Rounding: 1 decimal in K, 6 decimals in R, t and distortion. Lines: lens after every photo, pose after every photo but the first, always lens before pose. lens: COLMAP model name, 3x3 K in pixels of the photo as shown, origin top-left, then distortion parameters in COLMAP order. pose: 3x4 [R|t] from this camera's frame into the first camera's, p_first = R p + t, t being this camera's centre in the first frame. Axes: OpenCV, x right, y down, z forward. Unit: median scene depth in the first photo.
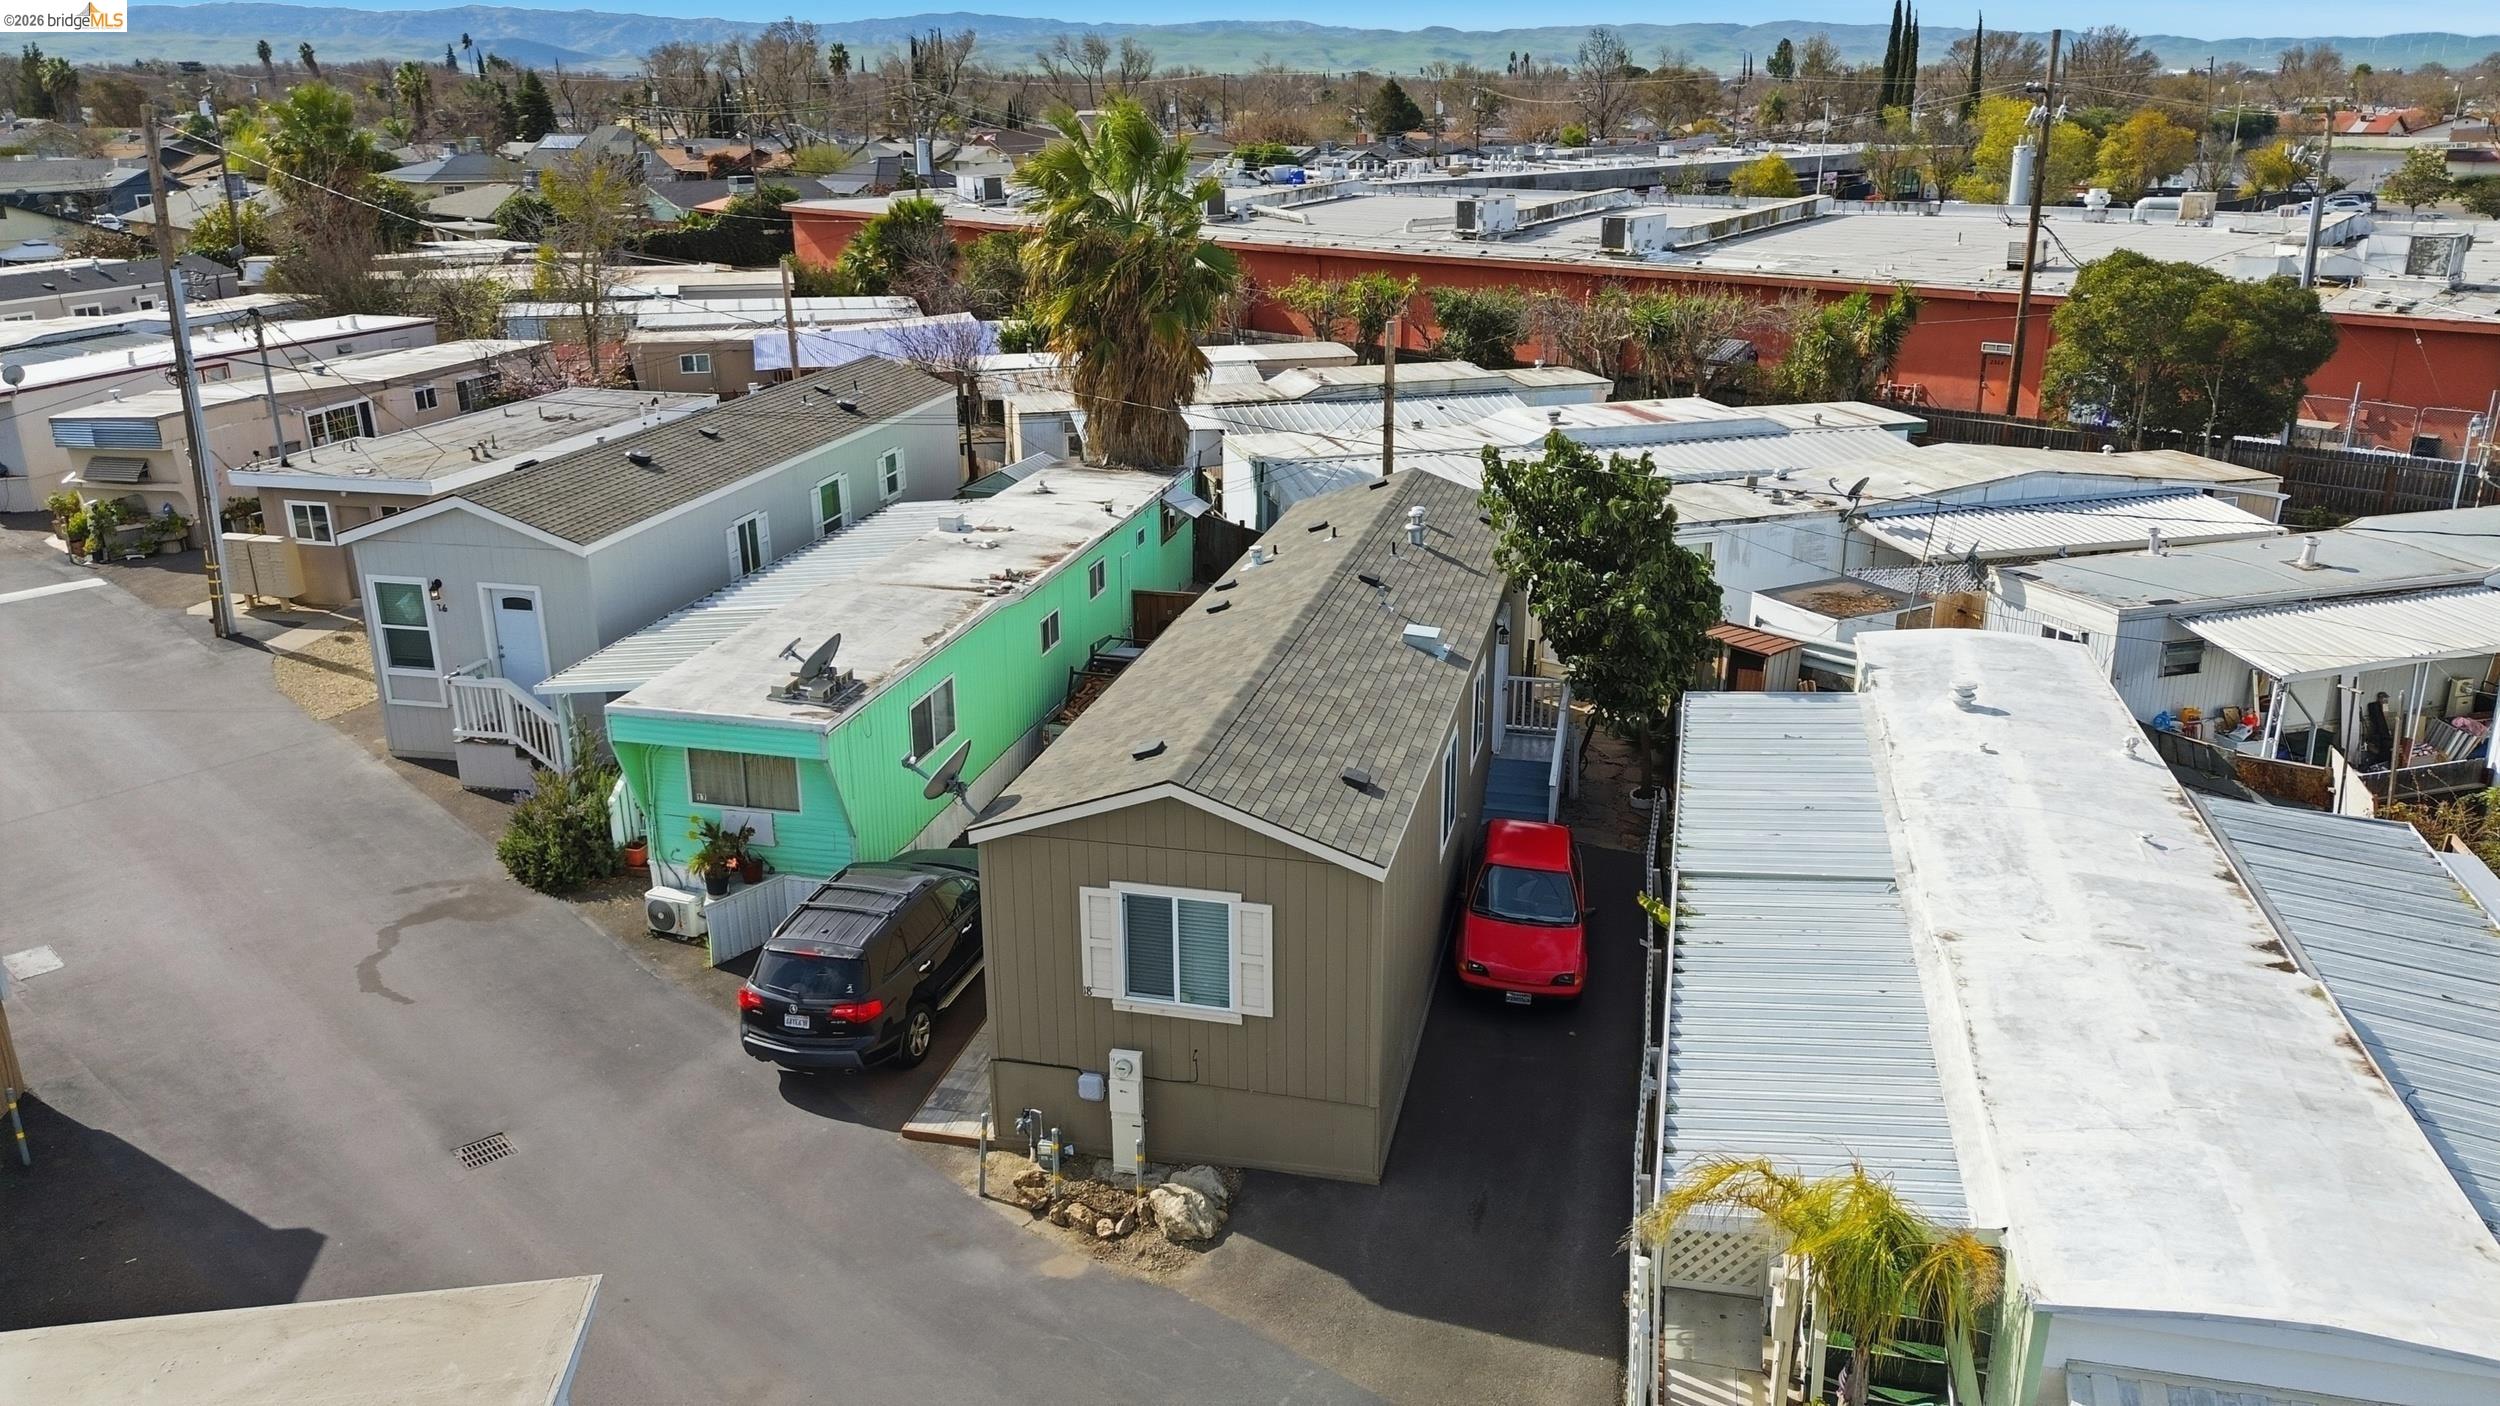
lens RADIAL K [[1767.4, 0, 1253.1], [0, 1767.4, 695.3], [0, 0, 1]] dist [0.060723, -0.051410]
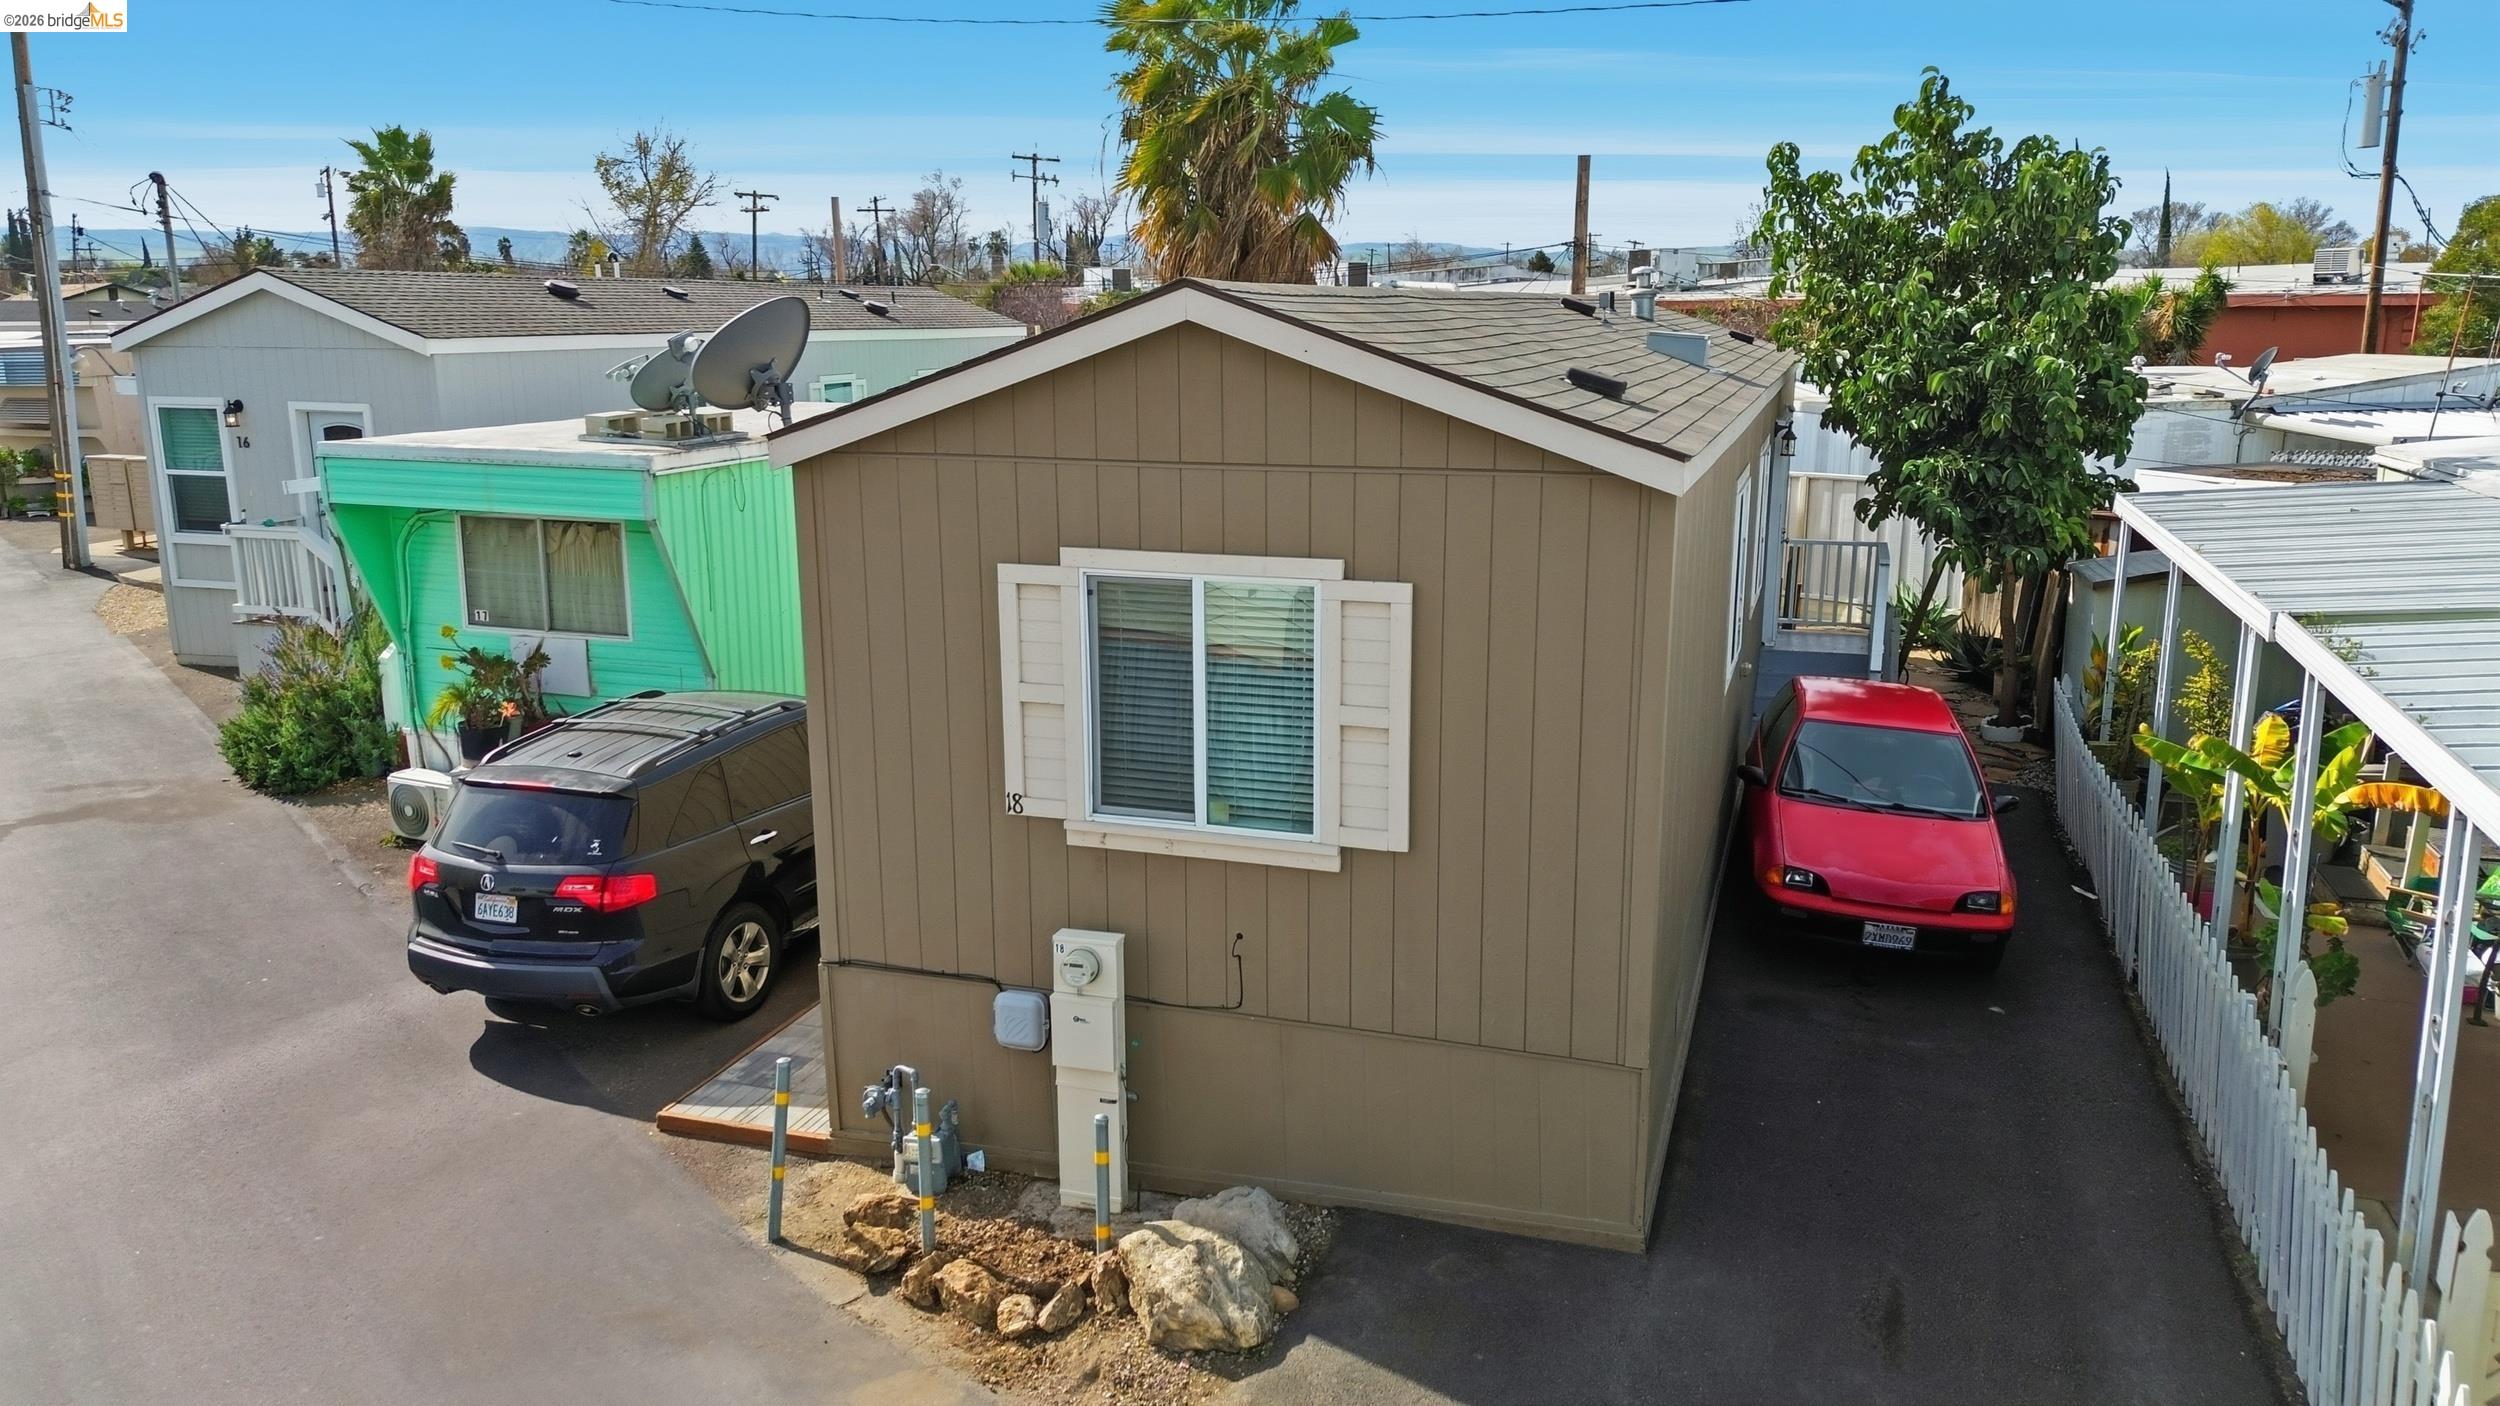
lens RADIAL K [[1767.4, 0, 1251.3], [0, 1767.4, 703.6], [0, 0, 1]] dist [0.060723, -0.051410]
pose [[0.996682, 0.021174, -0.078594, 0.004980], [-0.029371, 0.994075, -0.104650, 0.168369], [0.075912, 0.106611, 0.991399, 0.479889]]
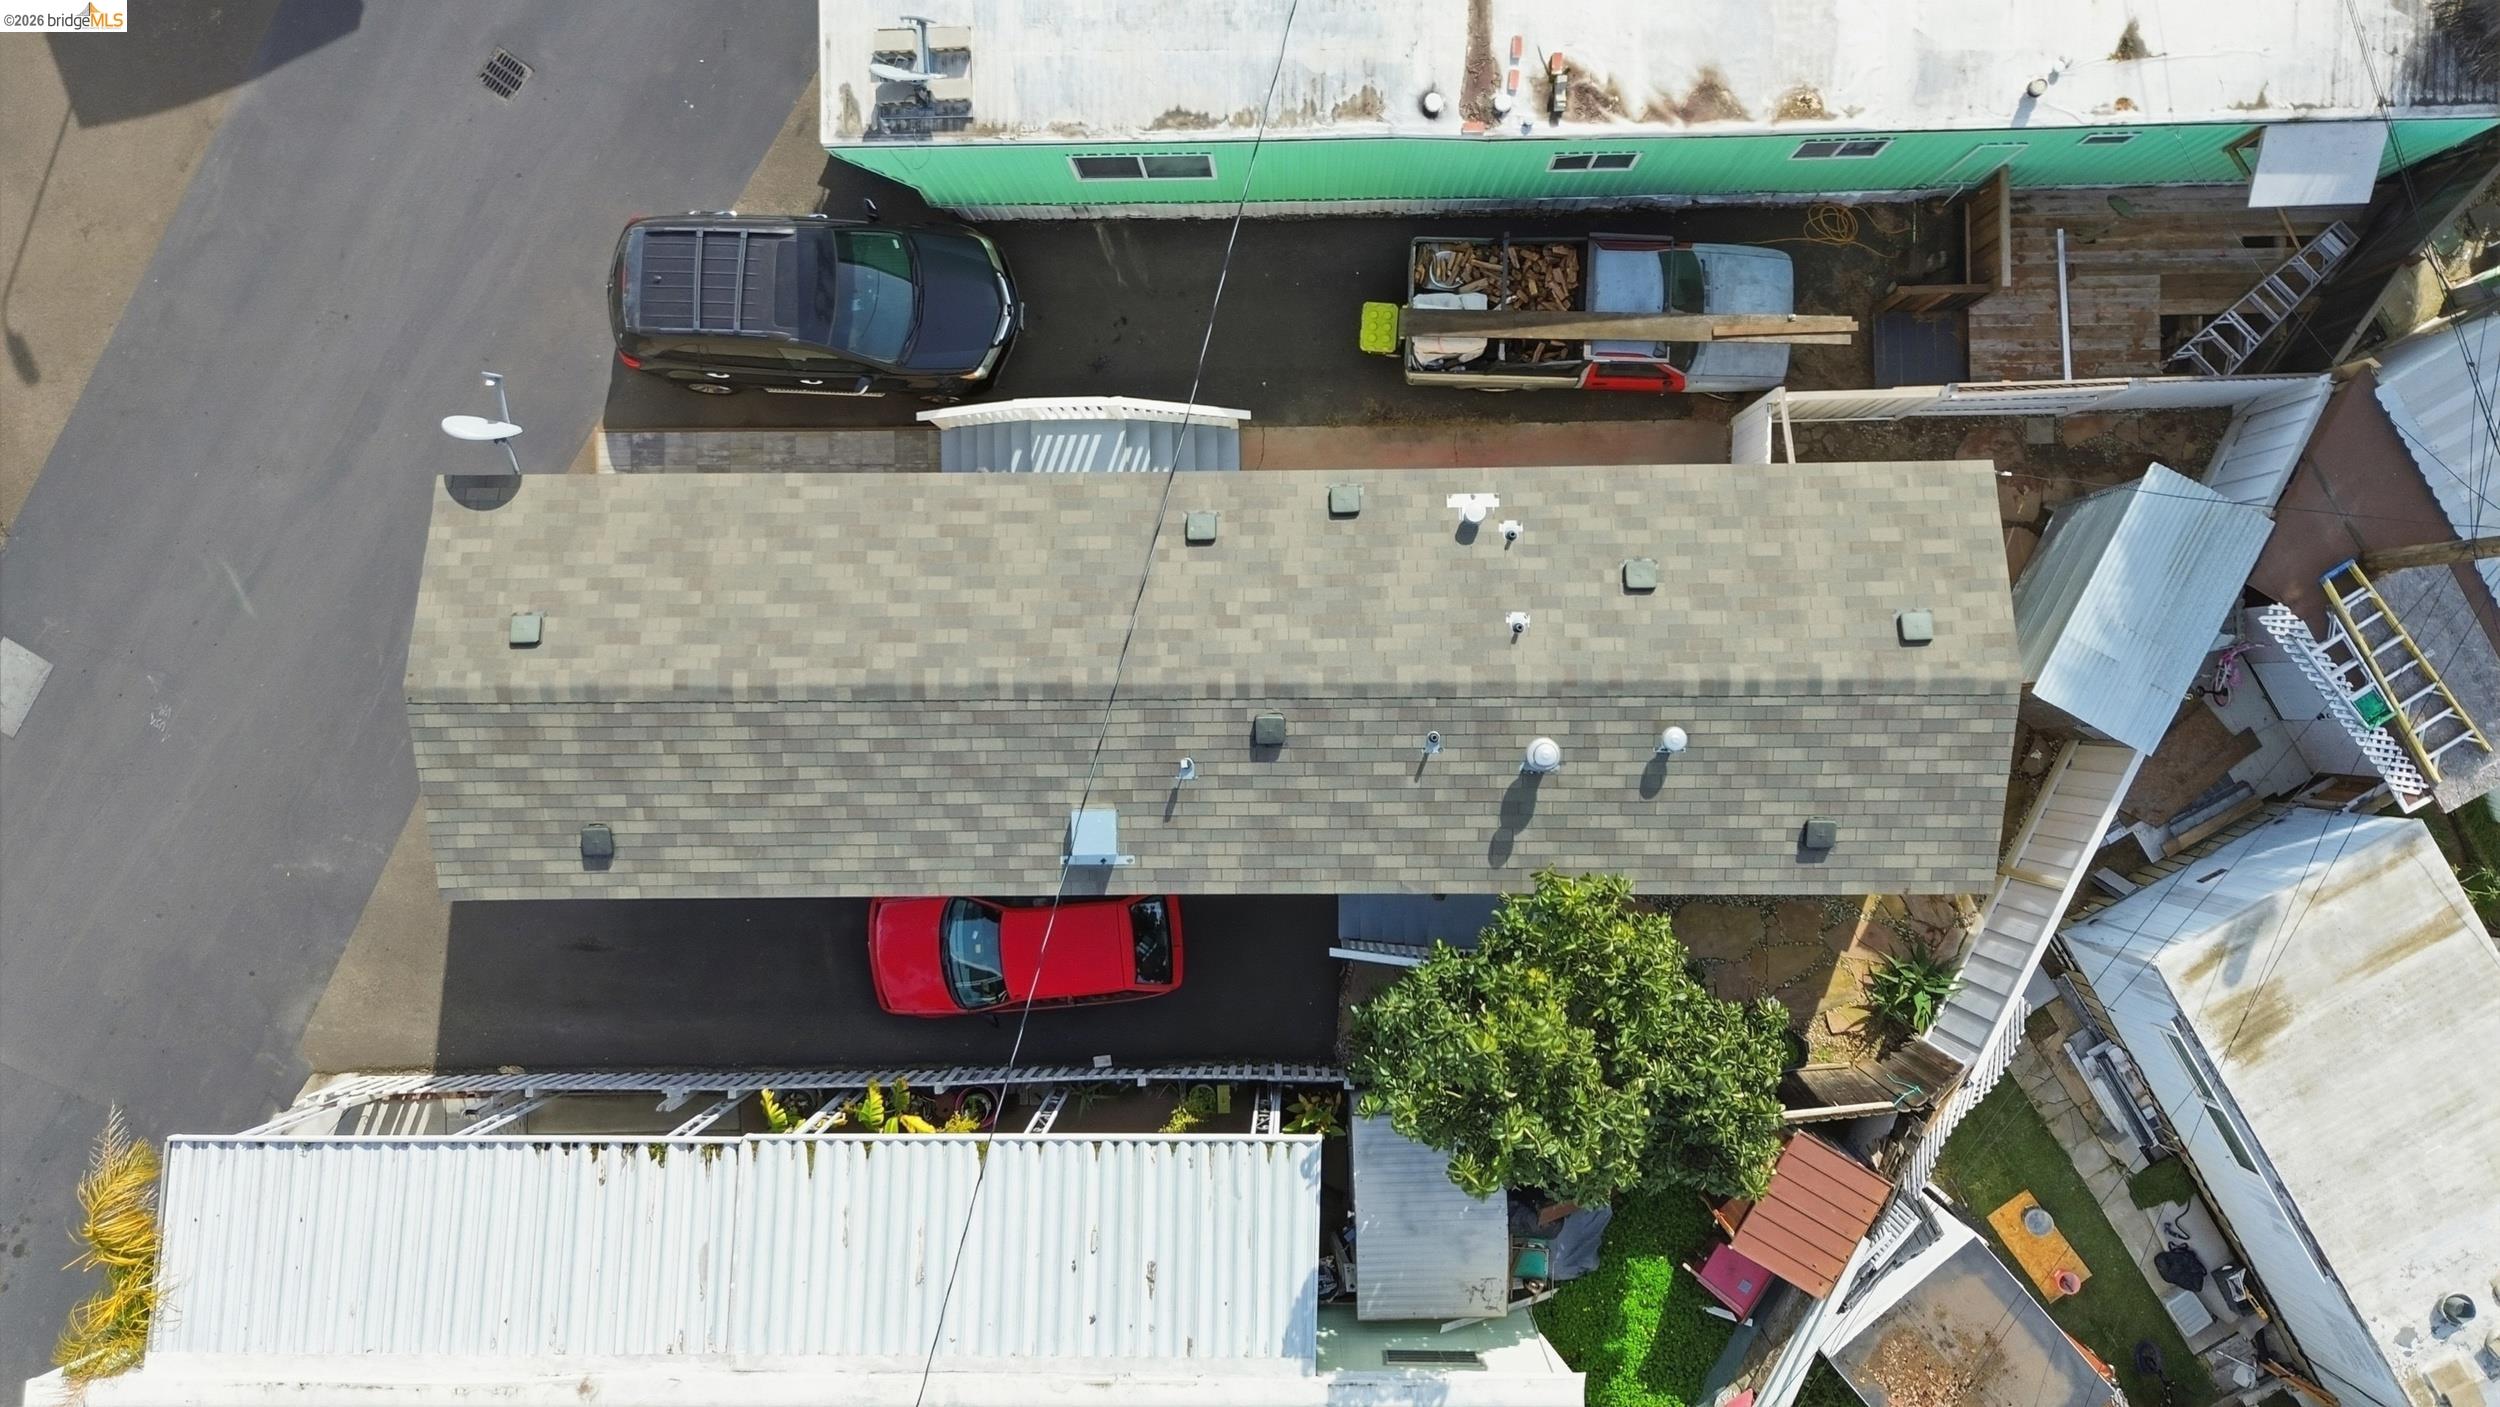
lens RADIAL K [[1767.4, 0, 1249.8], [0, 1767.4, 697.3], [0, 0, 1]] dist [0.060723, -0.051410]
pose [[0.241783, 0.970135, 0.019478, 0.041614], [-0.292319, 0.053683, 0.954813, -0.893228], [0.925252, -0.236551, 0.296568, 0.960427]]
